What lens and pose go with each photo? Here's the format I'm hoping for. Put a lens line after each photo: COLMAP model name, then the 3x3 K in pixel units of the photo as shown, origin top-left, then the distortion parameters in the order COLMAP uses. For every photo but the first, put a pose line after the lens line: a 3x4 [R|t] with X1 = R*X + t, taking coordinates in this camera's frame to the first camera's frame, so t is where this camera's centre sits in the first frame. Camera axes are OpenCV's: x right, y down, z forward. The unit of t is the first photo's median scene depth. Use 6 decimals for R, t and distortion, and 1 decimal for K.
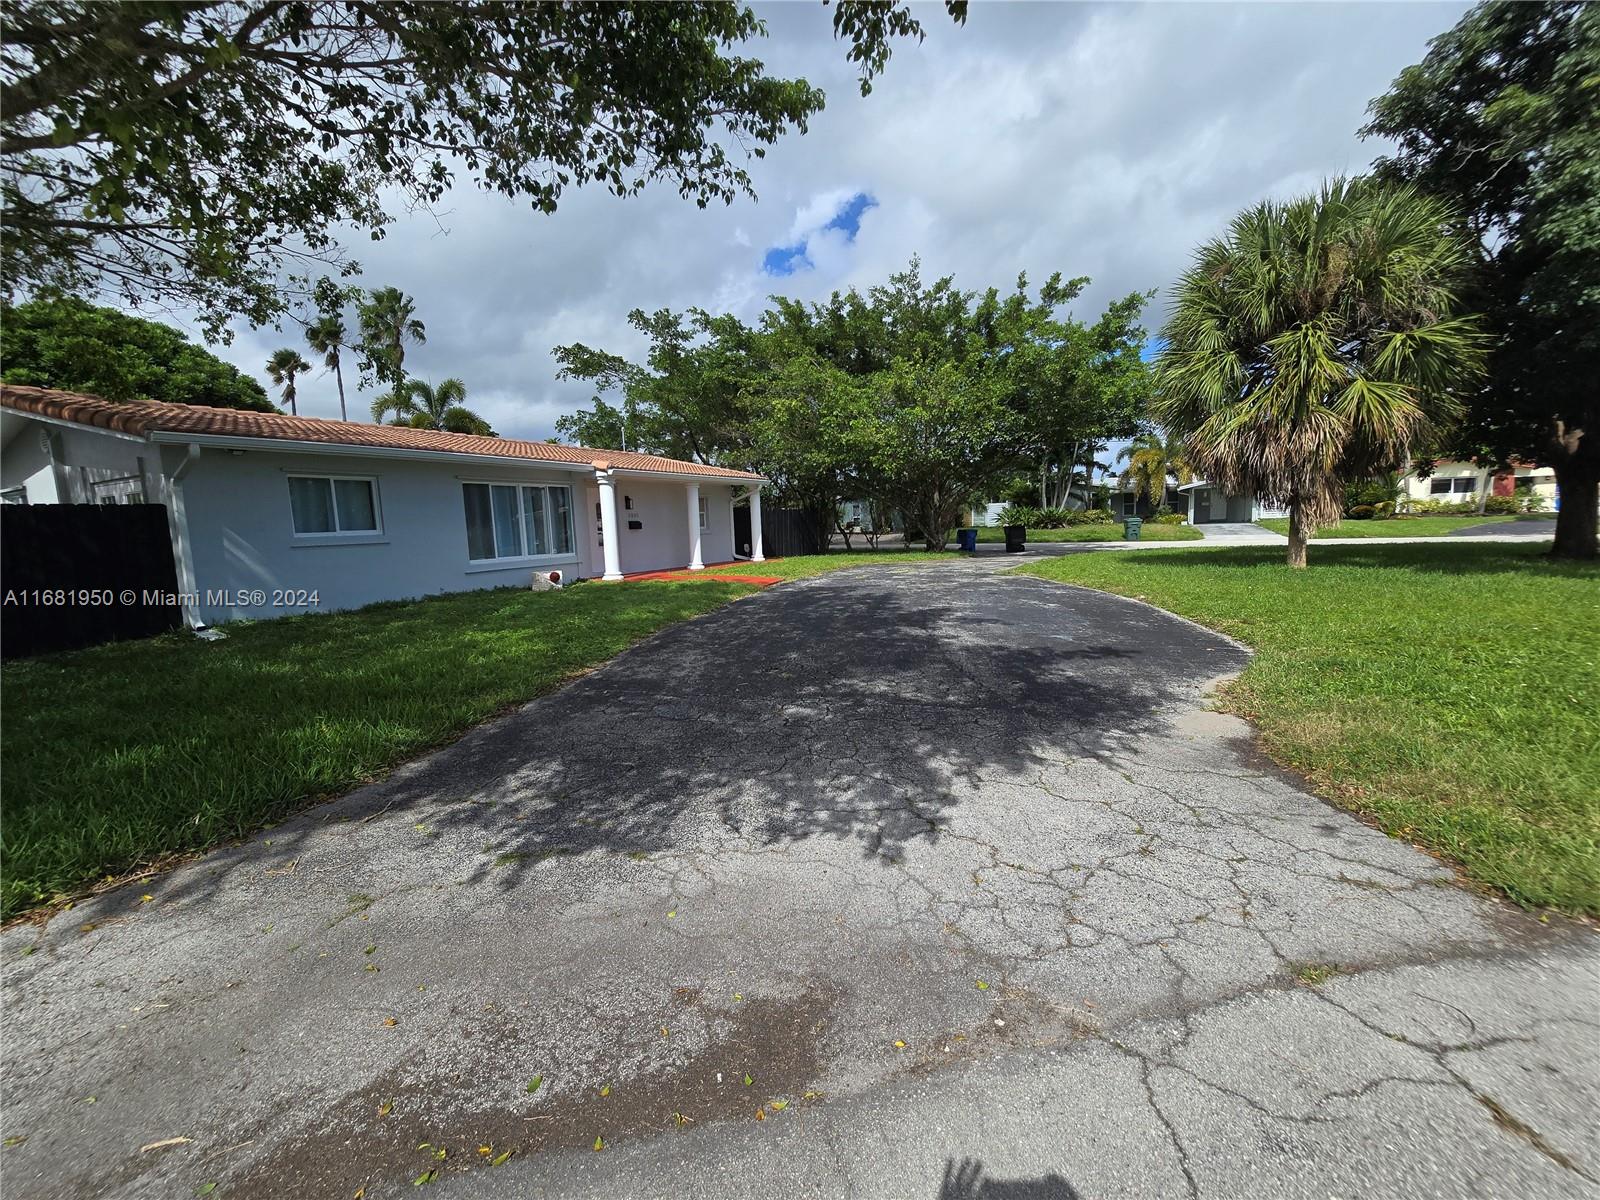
lens RADIAL K [[656.3, 0, 796.3], [0, 656.3, 598.1], [0, 0, 1]] dist [-0.004220, 0.001112]
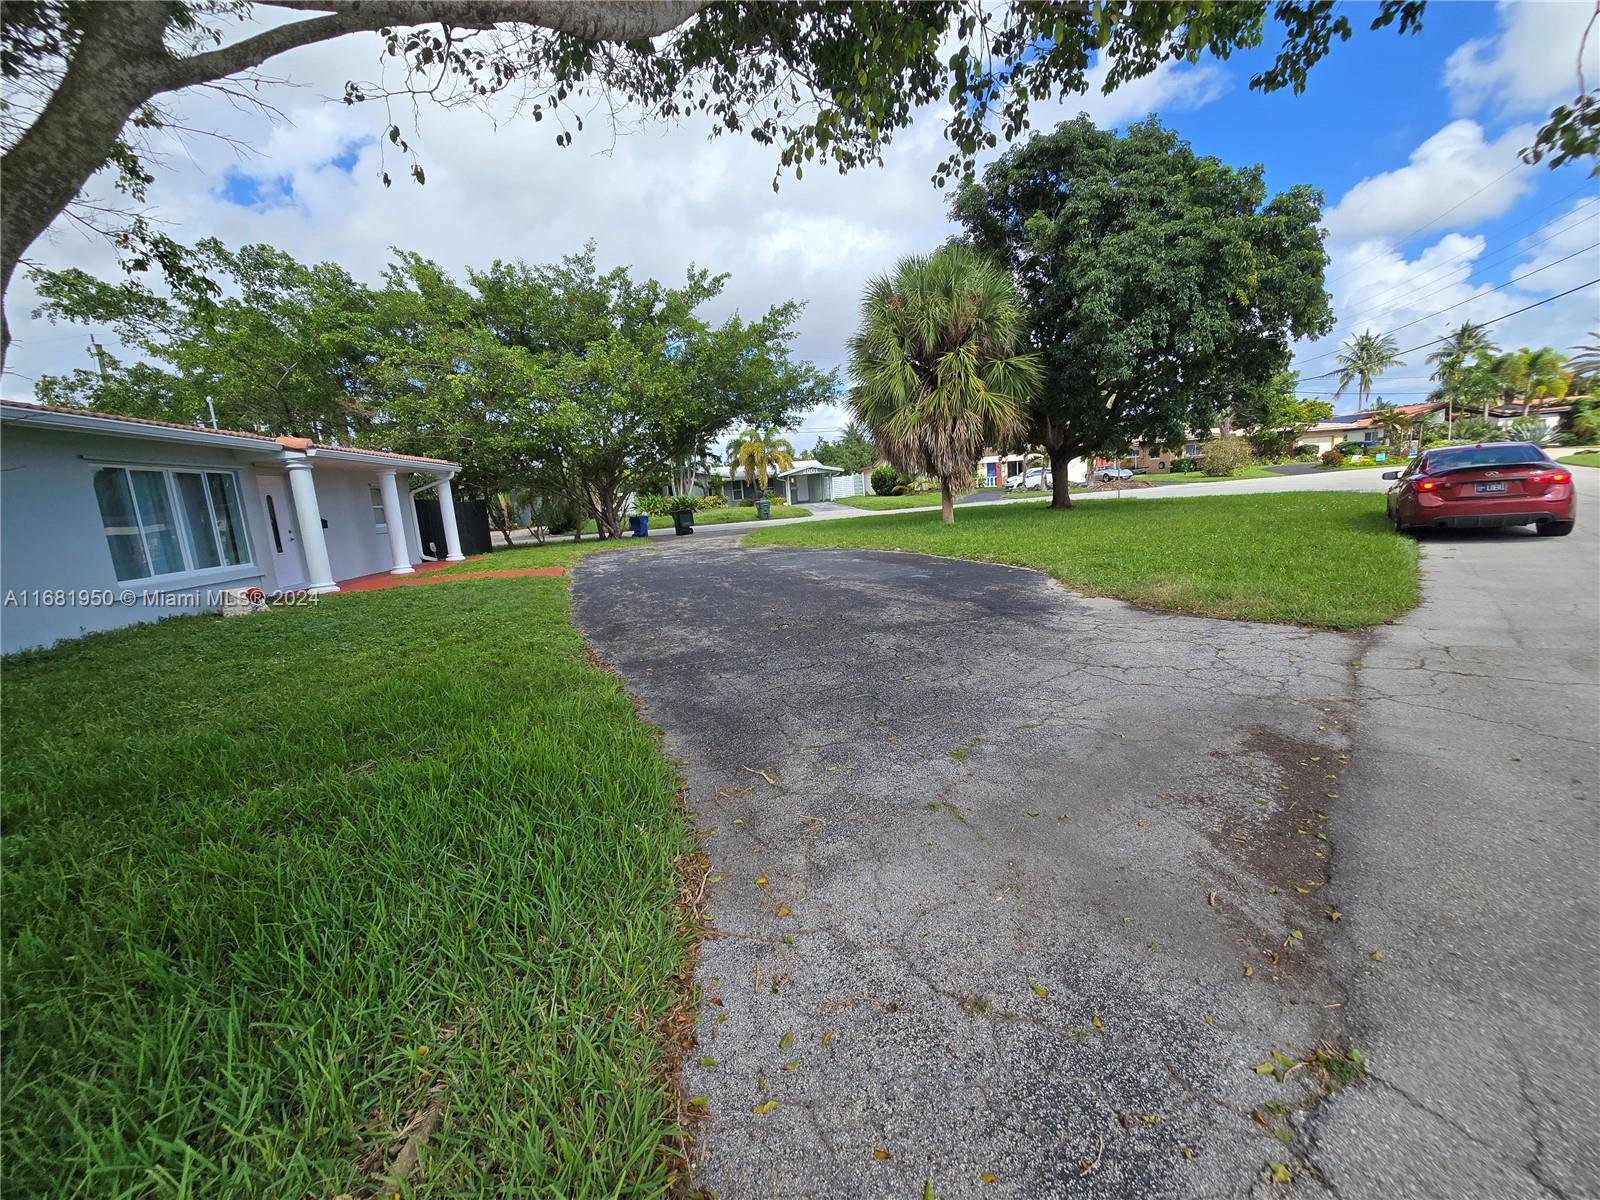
lens RADIAL K [[660.1, 0, 800.9], [0, 660.1, 594.1], [0, 0, 1]] dist [-0.003349, -0.000106]
pose [[0.805026, -0.118356, 0.581313, -0.282774], [0.117442, 0.992298, 0.039394, 0.008429], [-0.581498, 0.036558, 0.812726, 0.045619]]
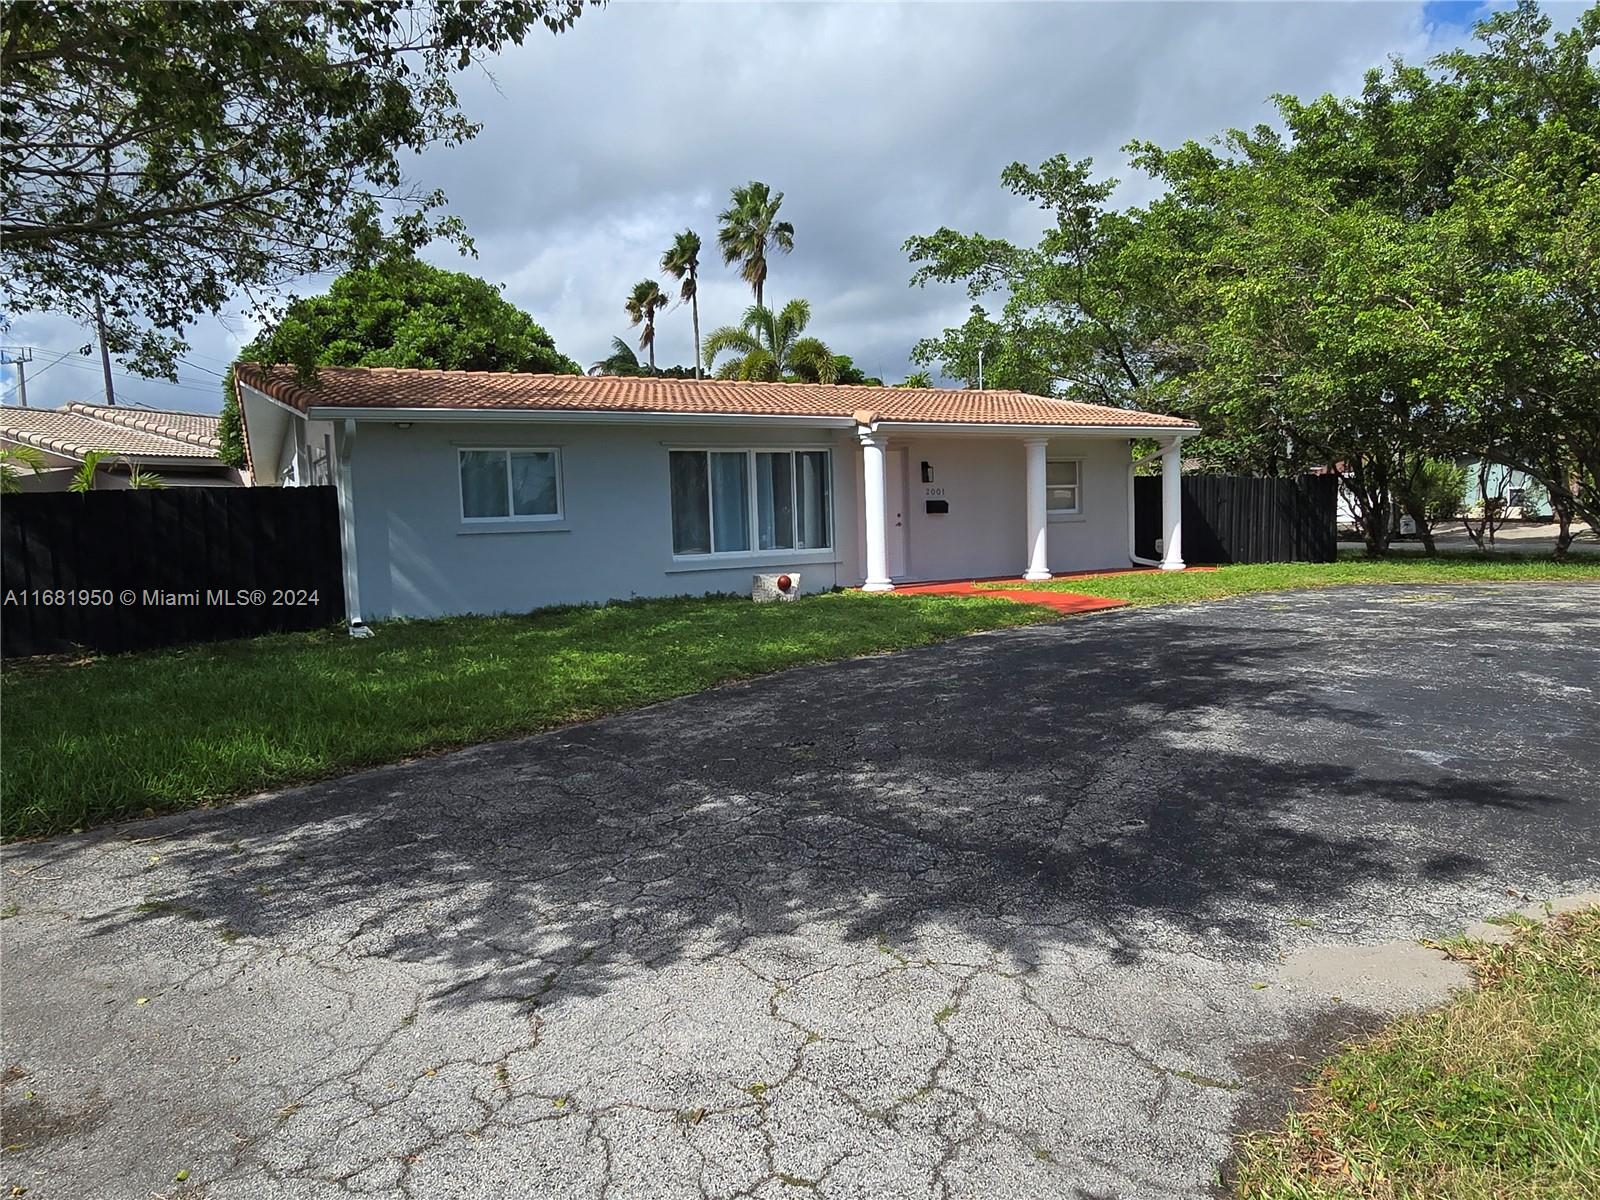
lens RADIAL K [[1067.1, 0, 800.0], [0, 1067.1, 600.0], [0, 0, 1]] dist [-0.004312, -0.000889]
pose [[0.847093, 0.049109, -0.529170, 0.222418], [-0.058700, 0.998275, -0.001322, -0.012536], [0.528192, 0.032182, 0.848515, 0.053731]]
